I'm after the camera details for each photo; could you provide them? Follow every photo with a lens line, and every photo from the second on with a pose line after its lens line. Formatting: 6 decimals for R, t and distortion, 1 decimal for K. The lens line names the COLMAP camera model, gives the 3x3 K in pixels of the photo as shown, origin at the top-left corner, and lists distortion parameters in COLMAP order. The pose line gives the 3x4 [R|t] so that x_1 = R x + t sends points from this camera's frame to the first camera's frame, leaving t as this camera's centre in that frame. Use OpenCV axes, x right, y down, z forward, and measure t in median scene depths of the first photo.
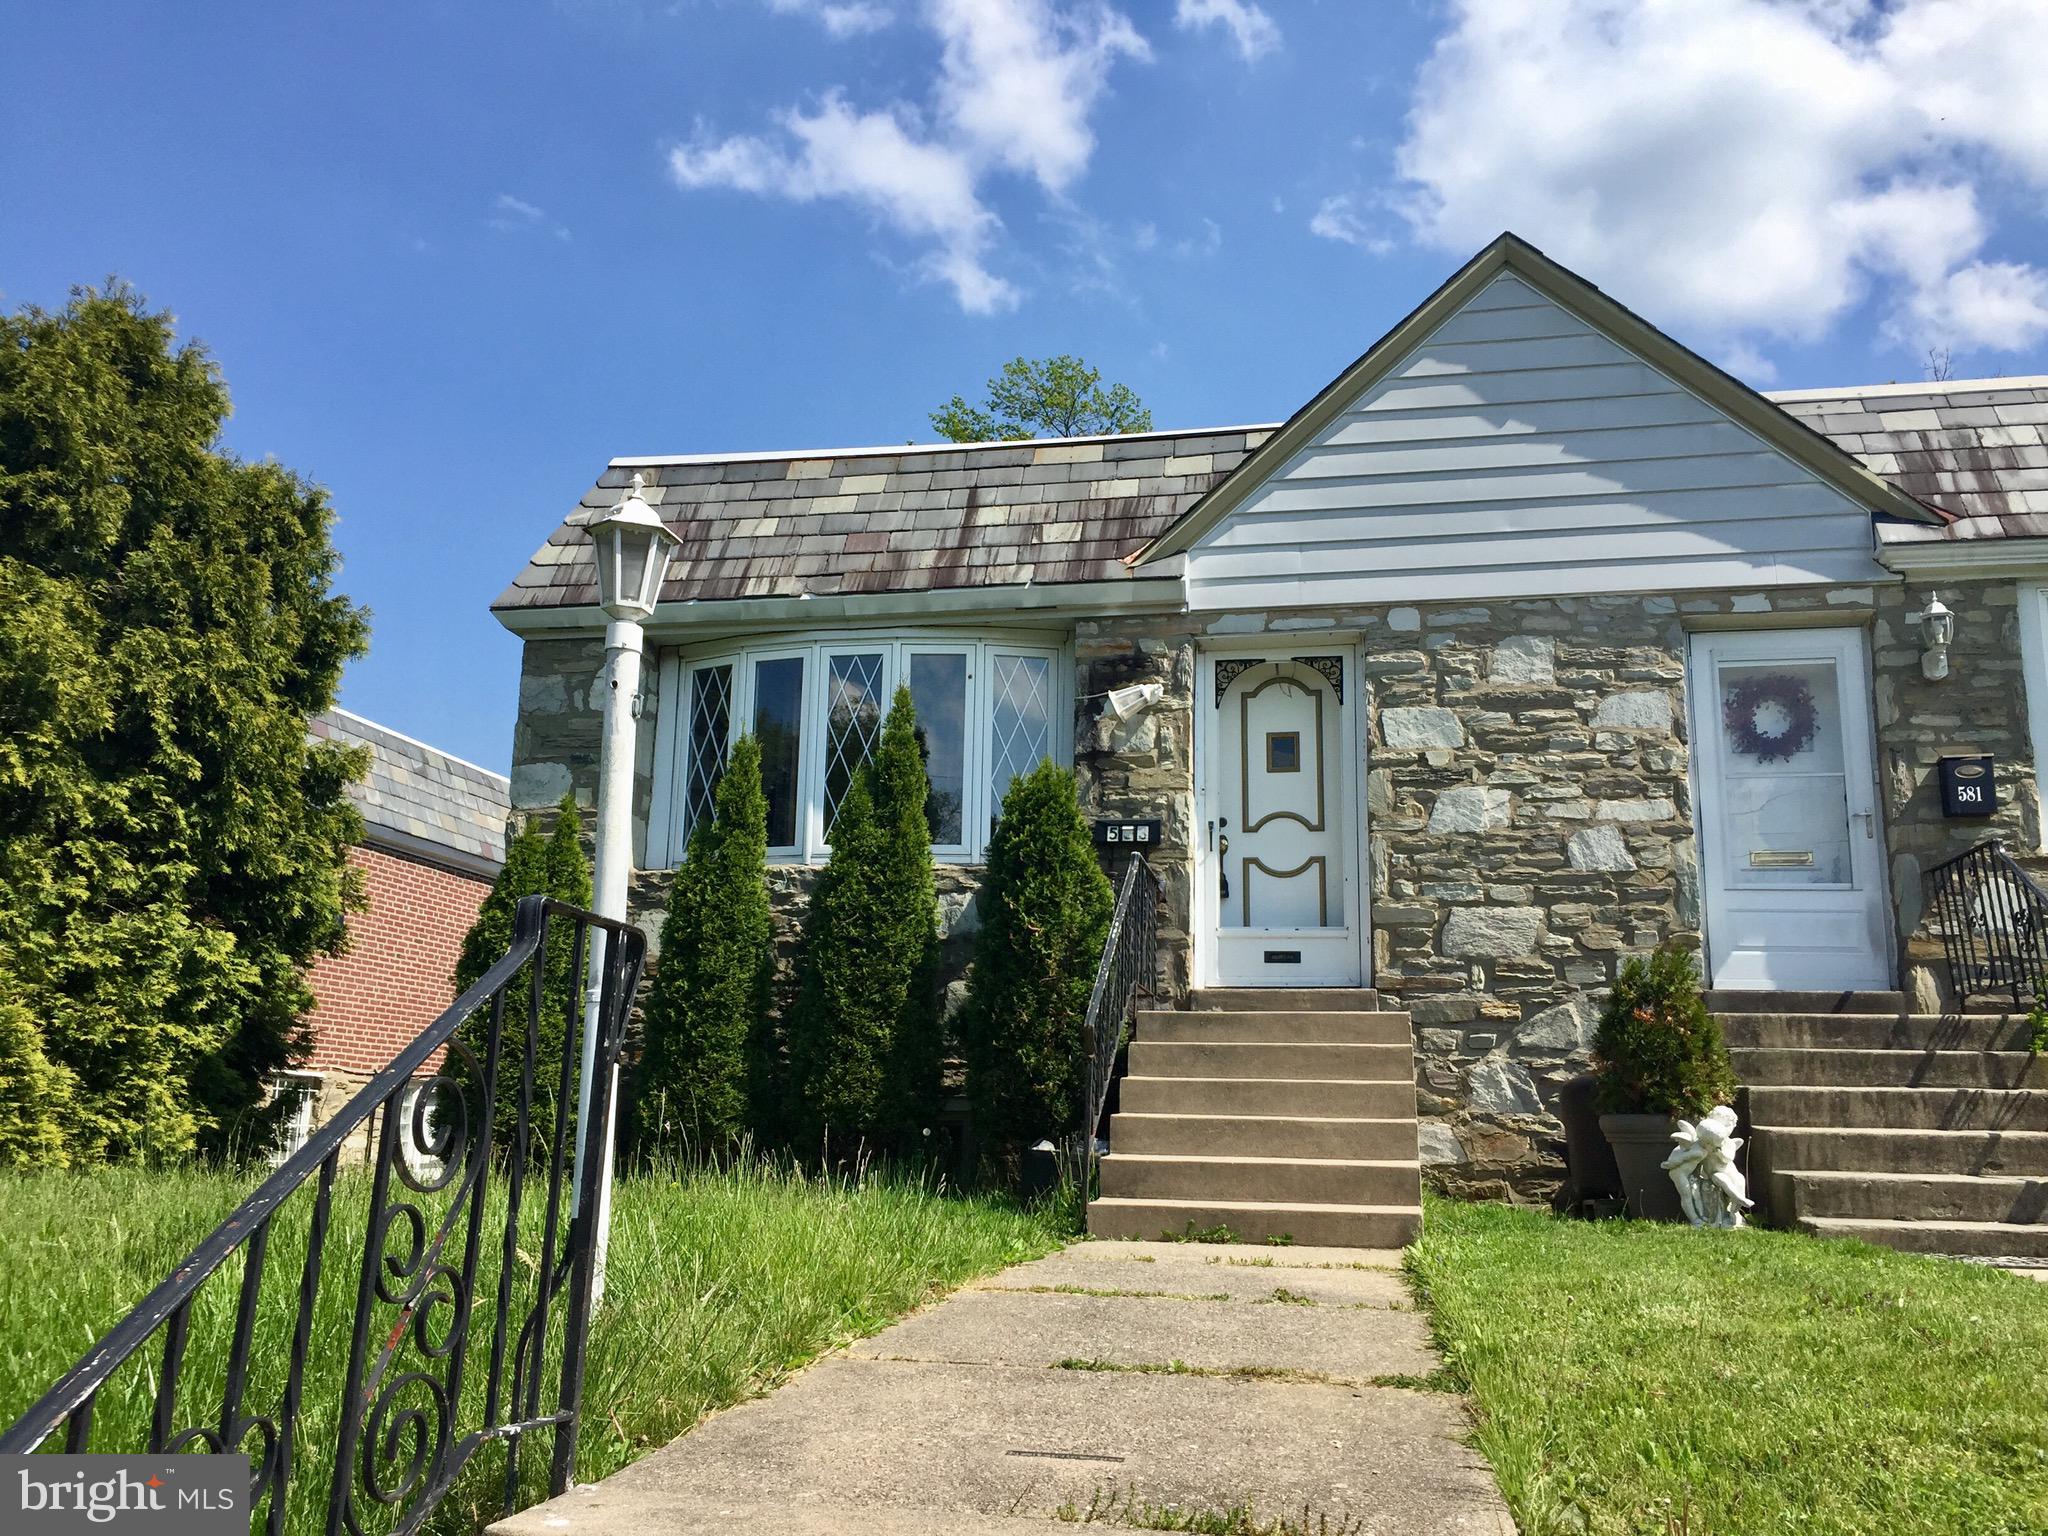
lens RADIAL K [[1726.8, 0, 1031.0], [0, 1726.8, 766.8], [0, 0, 1]] dist [0.064464, -0.047063]
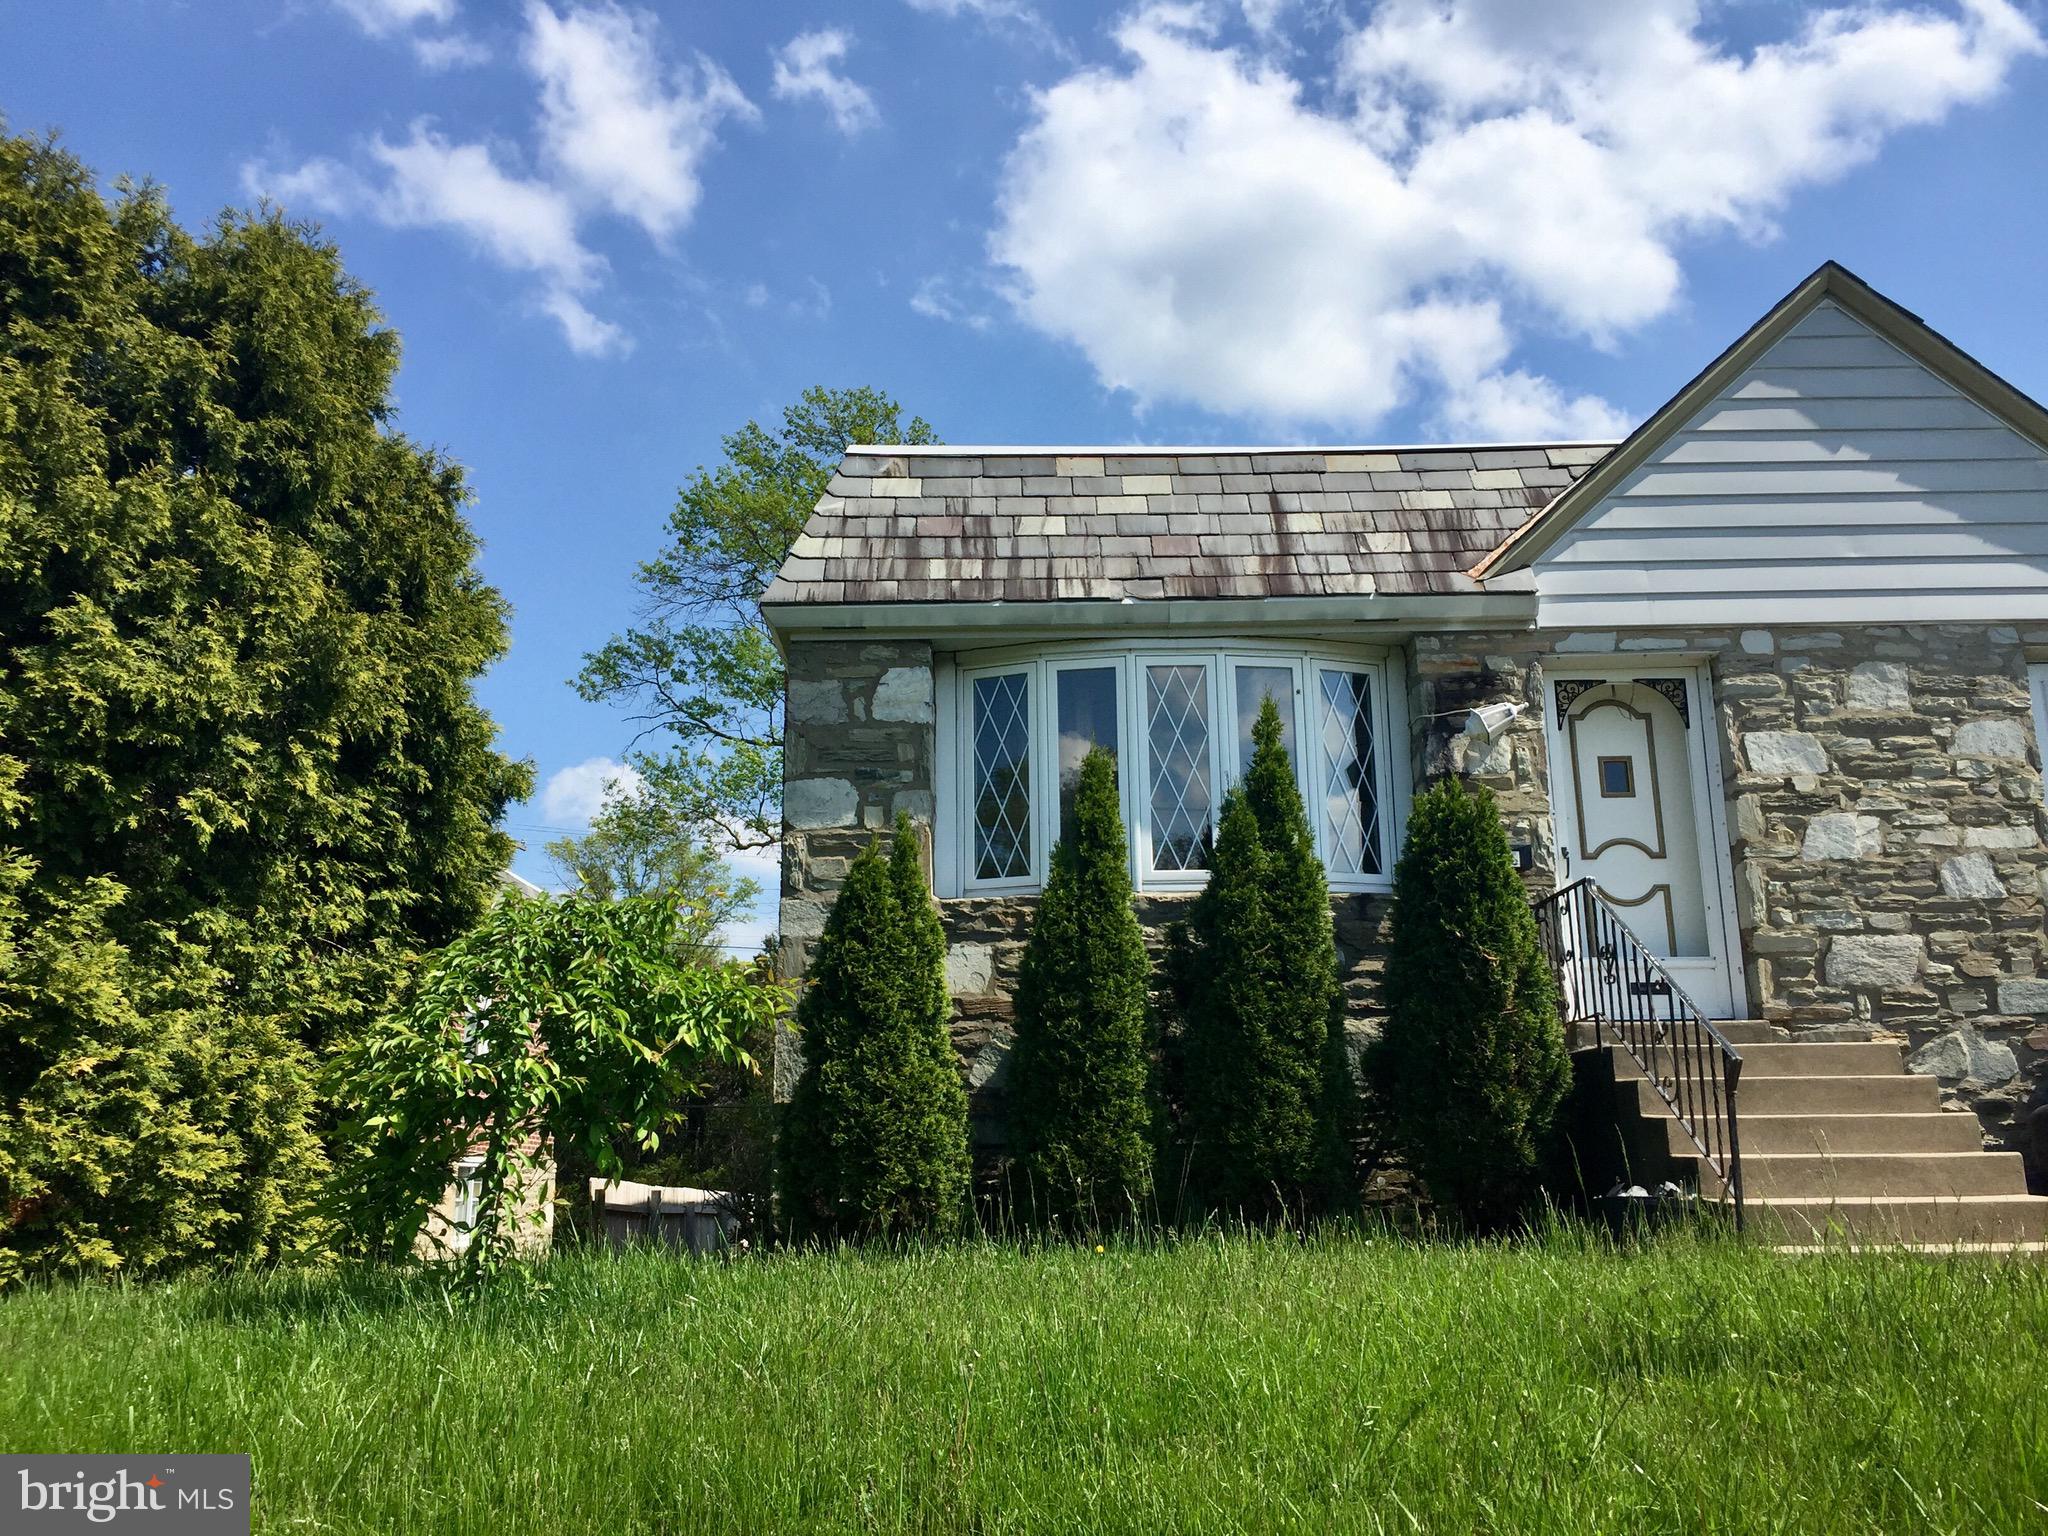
lens RADIAL K [[1726.8, 0, 1020.8], [0, 1726.8, 771.5], [0, 0, 1]] dist [0.064464, -0.047063]
pose [[0.978645, 0.015343, 0.204986, -0.387003], [-0.009853, 0.999566, -0.027773, 0.019248], [-0.205323, 0.025160, 0.978371, 0.118441]]
